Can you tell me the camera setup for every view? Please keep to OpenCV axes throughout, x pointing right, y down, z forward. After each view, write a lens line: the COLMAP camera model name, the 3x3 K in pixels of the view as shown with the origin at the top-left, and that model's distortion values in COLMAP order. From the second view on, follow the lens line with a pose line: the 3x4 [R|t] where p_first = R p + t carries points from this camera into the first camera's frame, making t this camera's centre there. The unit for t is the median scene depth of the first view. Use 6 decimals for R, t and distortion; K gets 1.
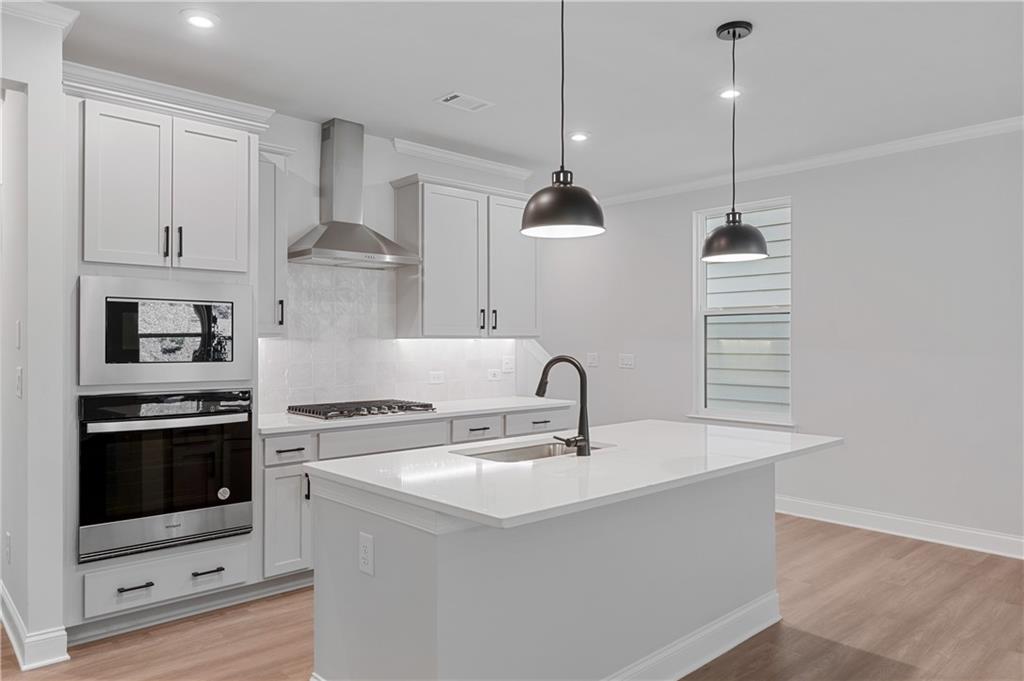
lens RADIAL K [[702.1, 0, 512.0], [0, 702.1, 340.5], [0, 0, 1]] dist [0.001947, -0.000885]
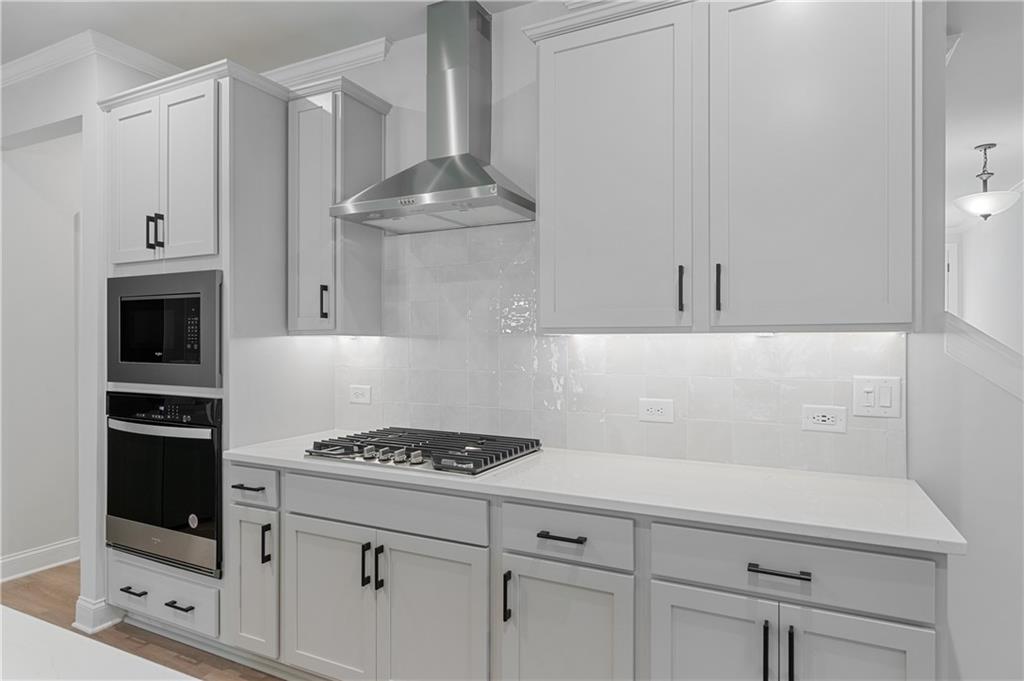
lens RADIAL K [[585.4, 0, 512.0], [0, 585.4, 340.5], [0, 0, 1]] dist [0.002273, 0.000874]
pose [[0.354229, 0.000878, -0.935158, 0.308293], [0.001775, 0.999997, 0.001611, 0.001182], [0.935157, -0.002230, 0.354226, 0.897756]]
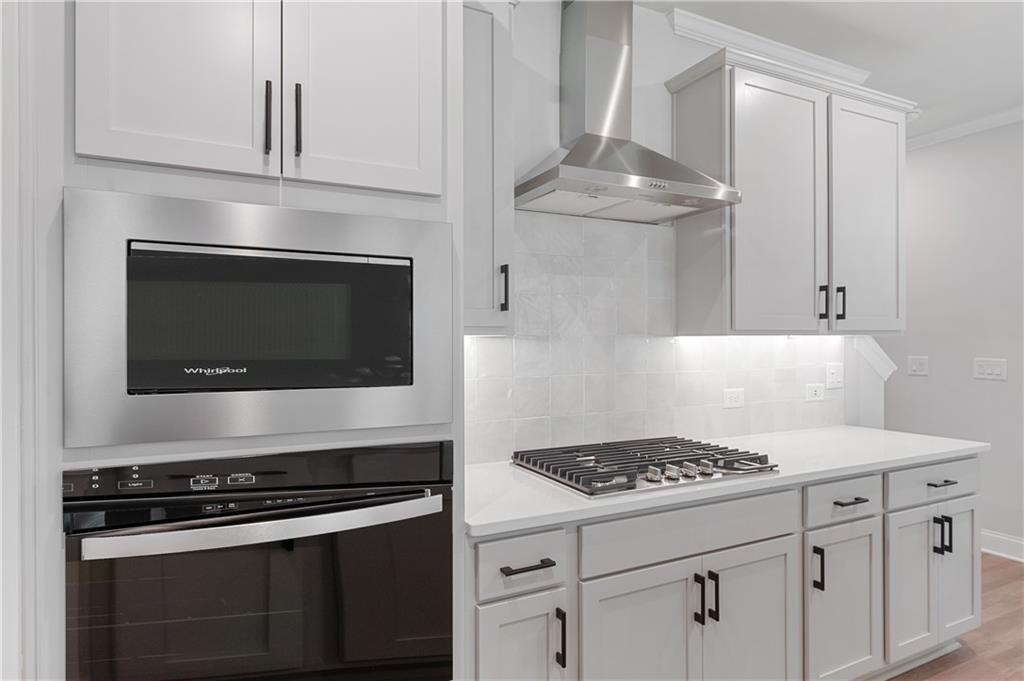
lens RADIAL K [[599.6, 0, 512.0], [0, 599.6, 340.5], [0, 0, 1]] dist [-0.001306, -0.000130]
pose [[0.963481, -0.001950, -0.267768, -0.185906], [0.002830, 0.999992, 0.002899, -0.000568], [0.267760, -0.003550, 0.963479, 0.518402]]
